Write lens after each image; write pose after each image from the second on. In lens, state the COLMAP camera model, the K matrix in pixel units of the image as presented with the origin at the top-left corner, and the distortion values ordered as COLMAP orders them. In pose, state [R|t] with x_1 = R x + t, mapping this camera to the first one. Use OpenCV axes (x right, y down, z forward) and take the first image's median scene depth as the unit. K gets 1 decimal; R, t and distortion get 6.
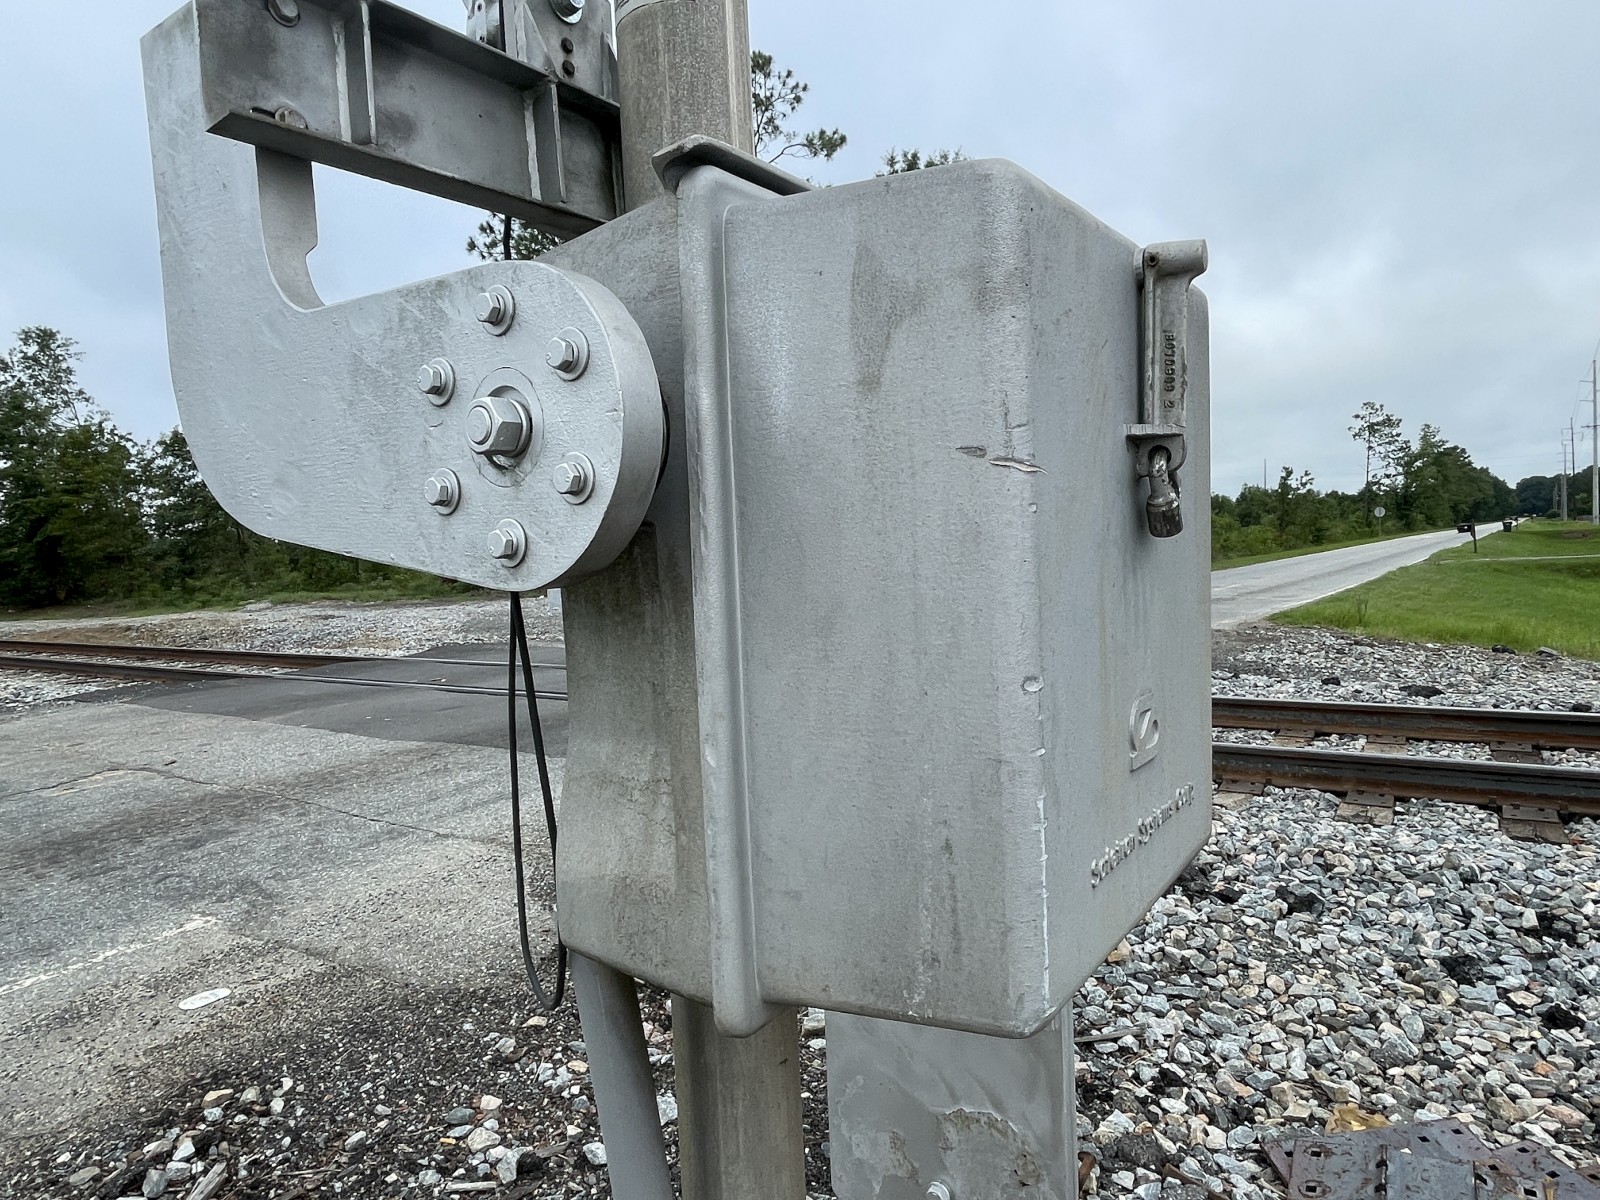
lens RADIAL K [[991.9, 0, 807.4], [0, 991.9, 603.5], [0, 0, 1]] dist [-0.003110, -0.001331]
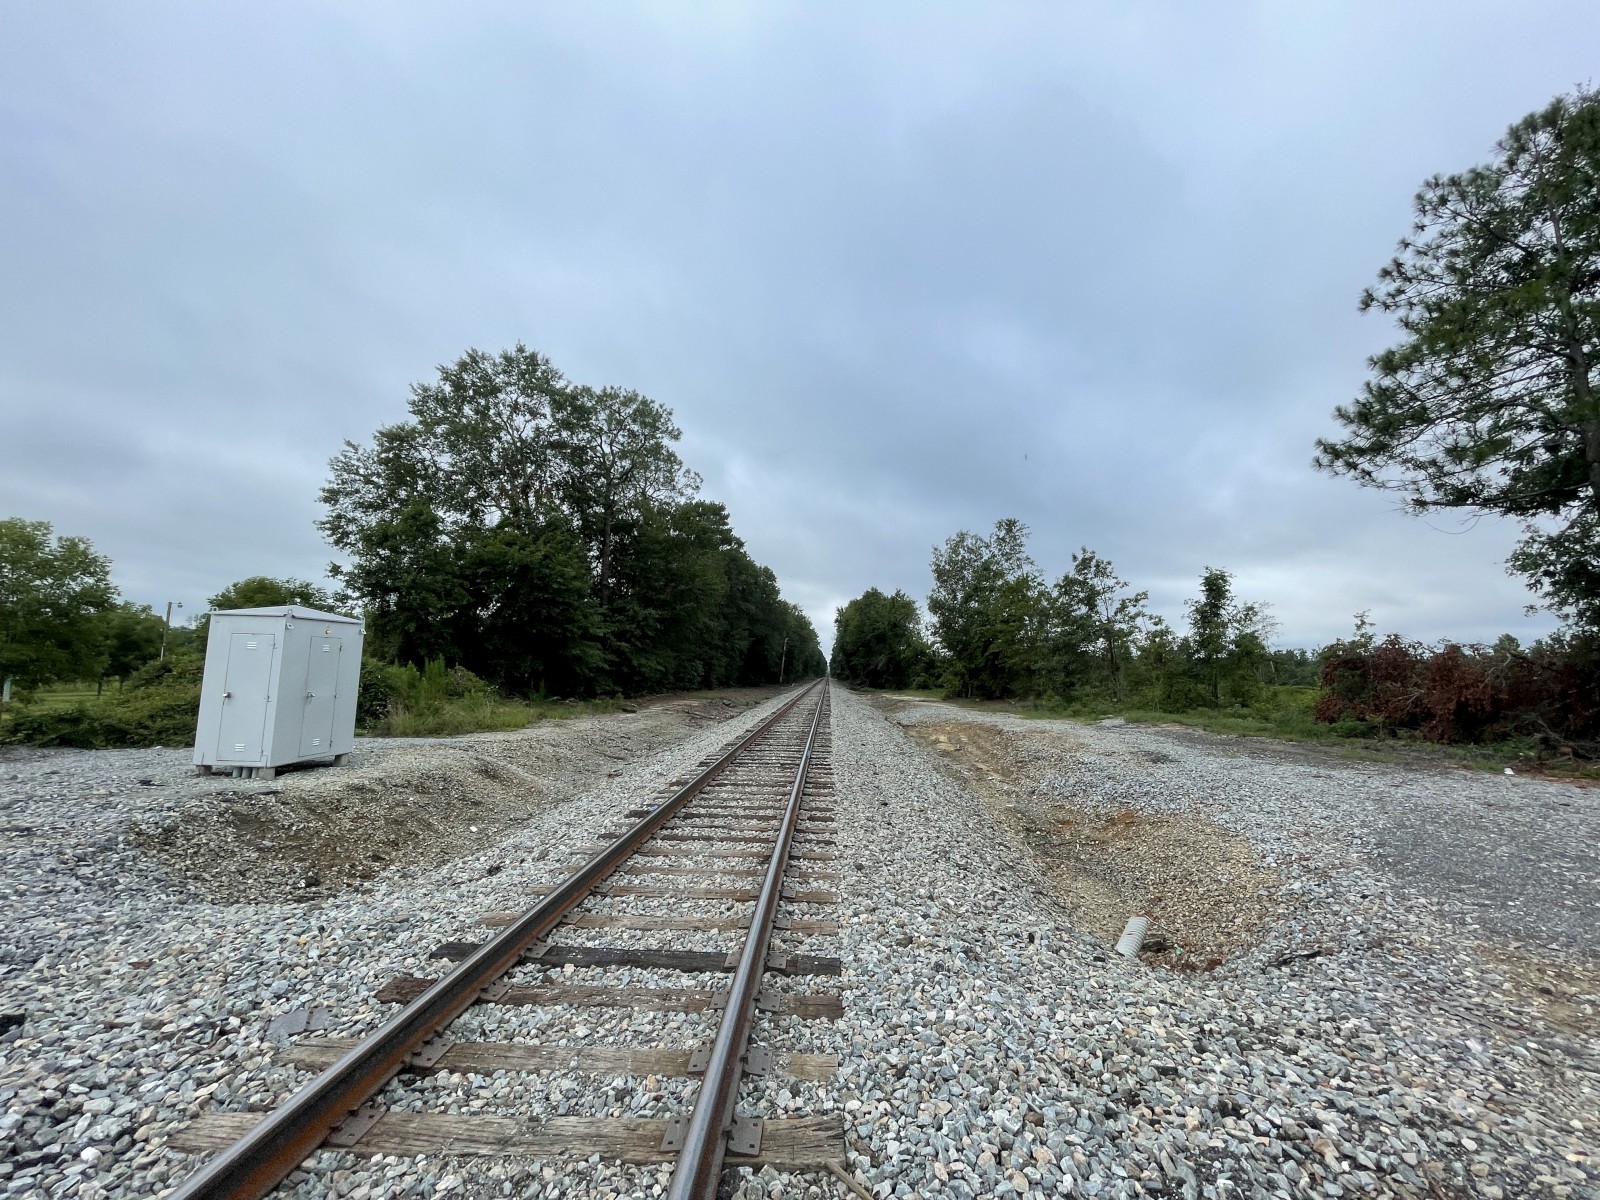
lens RADIAL K [[648.5, 0, 806.1], [0, 648.5, 602.0], [0, 0, 1]] dist [-0.000886, -0.000435]
pose [[0.533093, -0.036822, -0.845255, -0.048800], [-0.091307, 0.990714, -0.100745, -0.010002], [0.841115, 0.130884, 0.524780, 0.125311]]
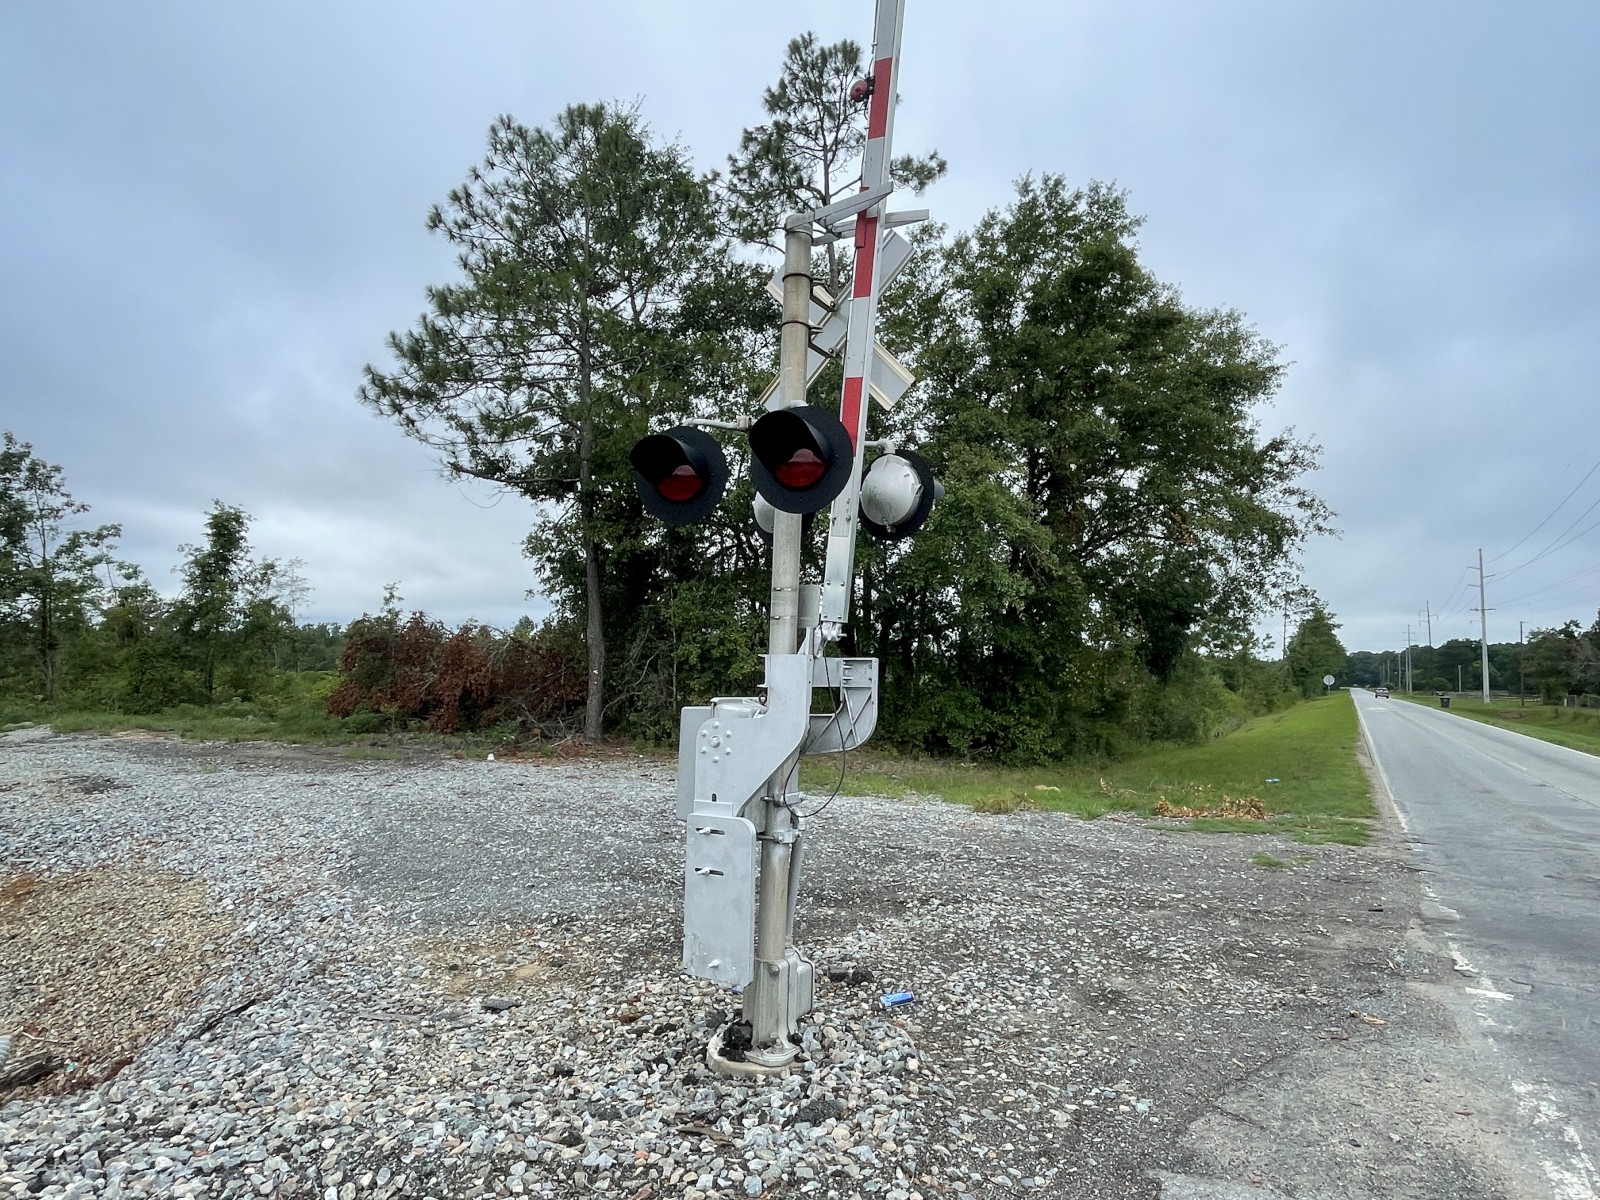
lens RADIAL K [[944.0, 0, 800.0], [0, 944.0, 600.0], [0, 0, 1]] dist [0.002527, -0.000623]
pose [[0.992731, 0.070846, 0.097290, -0.044989], [-0.056847, 0.988547, -0.139796, -0.010301], [-0.106079, 0.133249, 0.985389, 0.123385]]
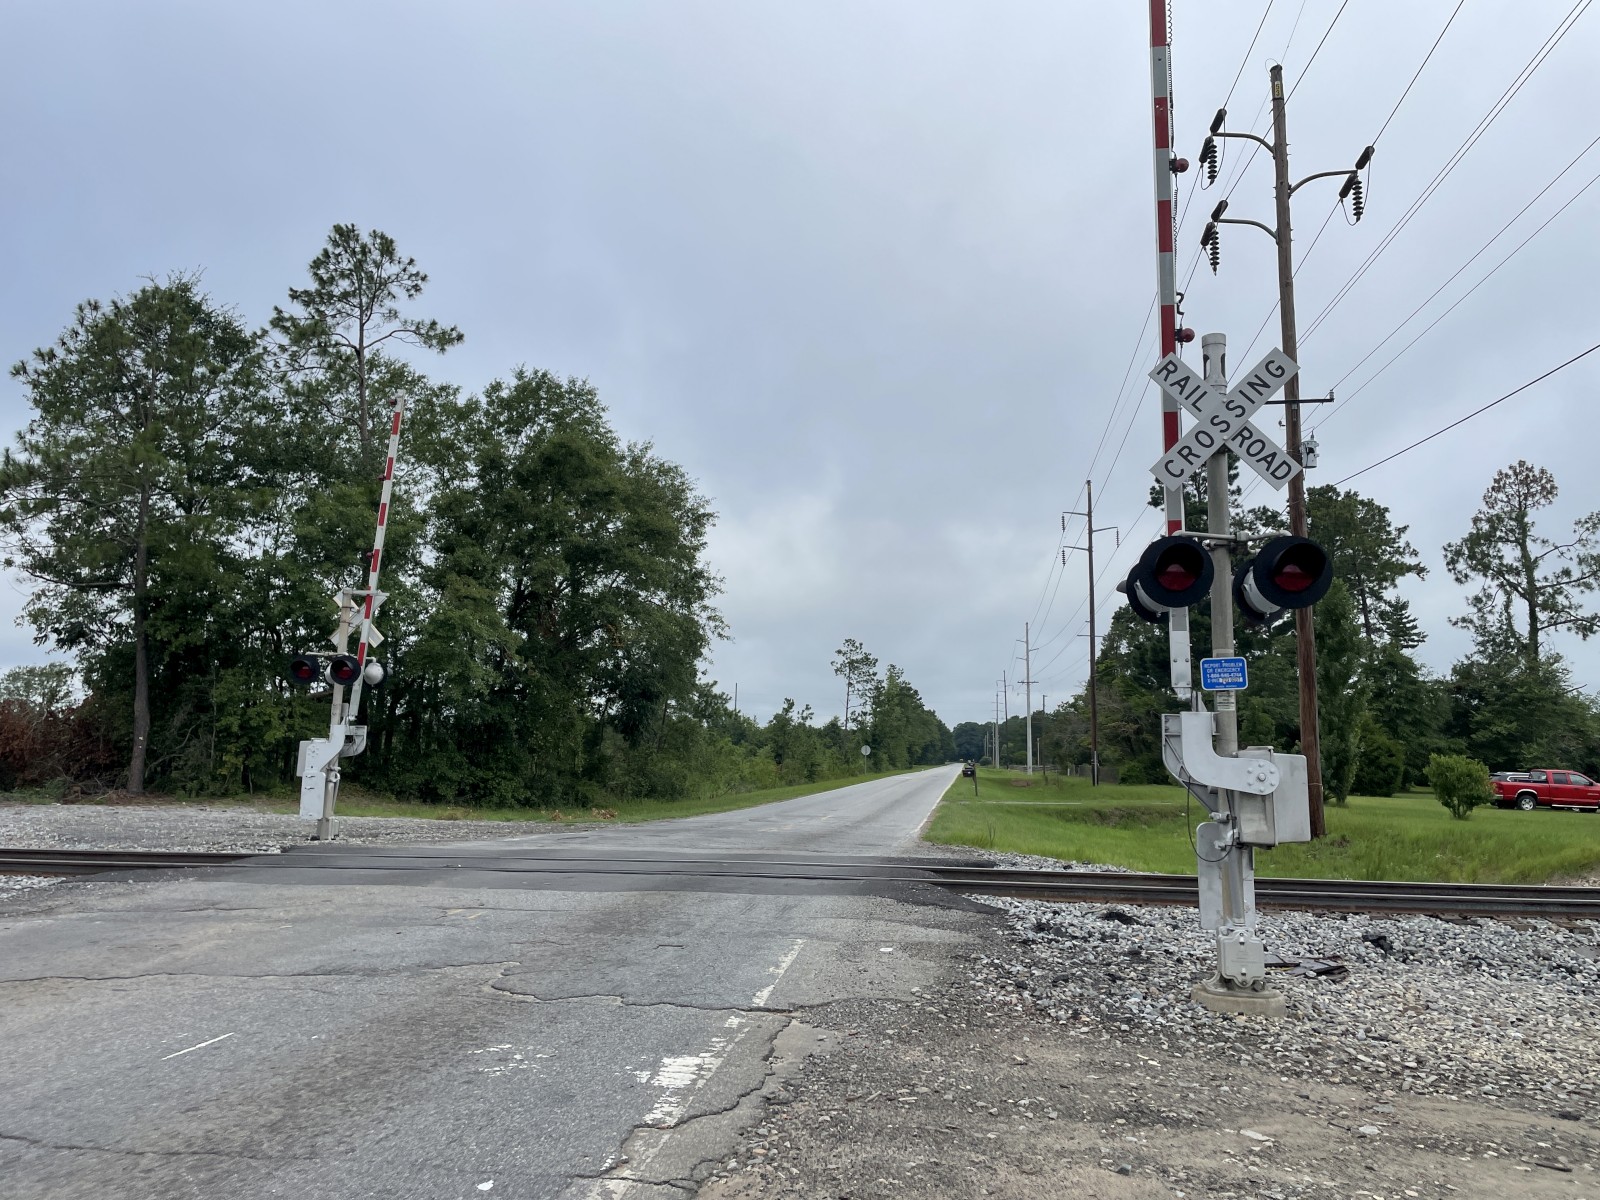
lens RADIAL K [[1199.4, 0, 806.0], [0, 1199.4, 581.9], [0, 0, 1]] dist [0.105107, -0.133565]
pose [[0.875797, 0.125760, 0.466008, -0.070899], [-0.025884, 0.976309, -0.214827, 0.004659], [-0.481984, 0.176083, 0.858304, -0.052669]]
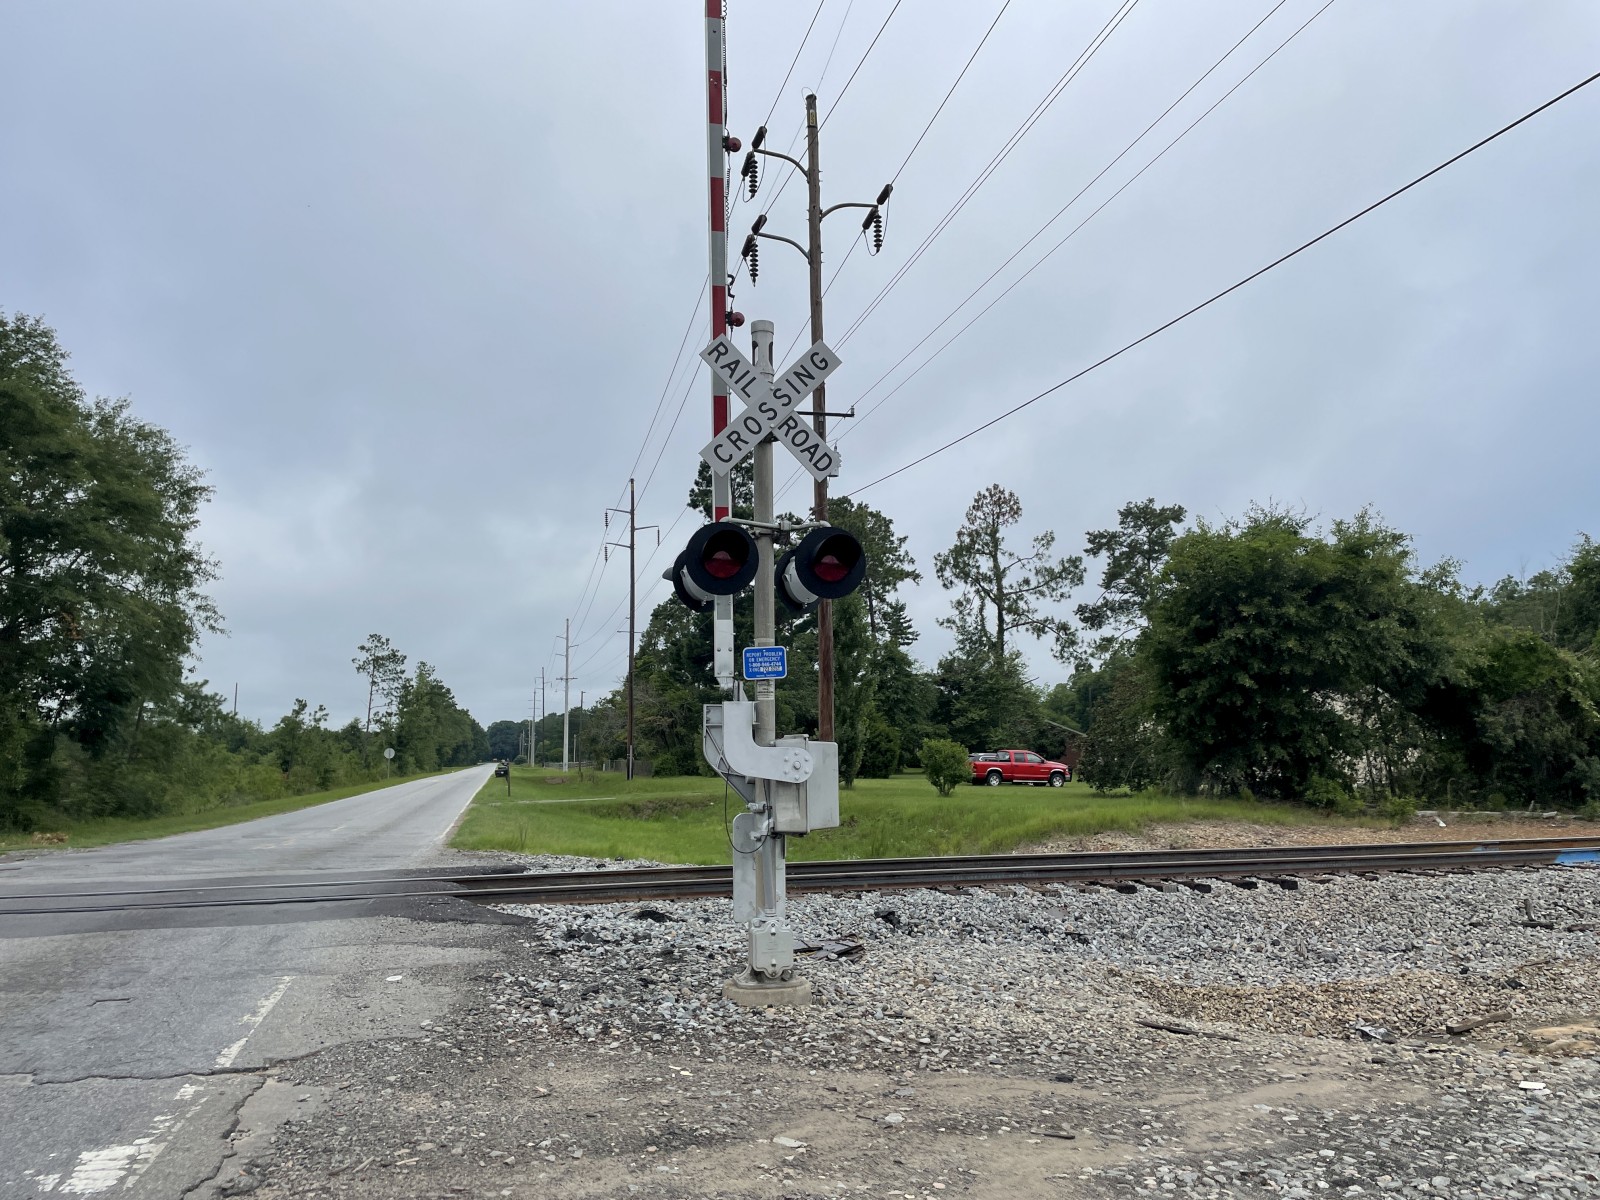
lens RADIAL K [[1199.4, 0, 806.0], [0, 1199.4, 581.9], [0, 0, 1]] dist [0.105107, -0.133565]
pose [[0.639673, 0.144099, 0.755019, -0.066430], [0.029624, 0.976919, -0.211548, 0.004131], [-0.768076, 0.157688, 0.620640, -0.047028]]
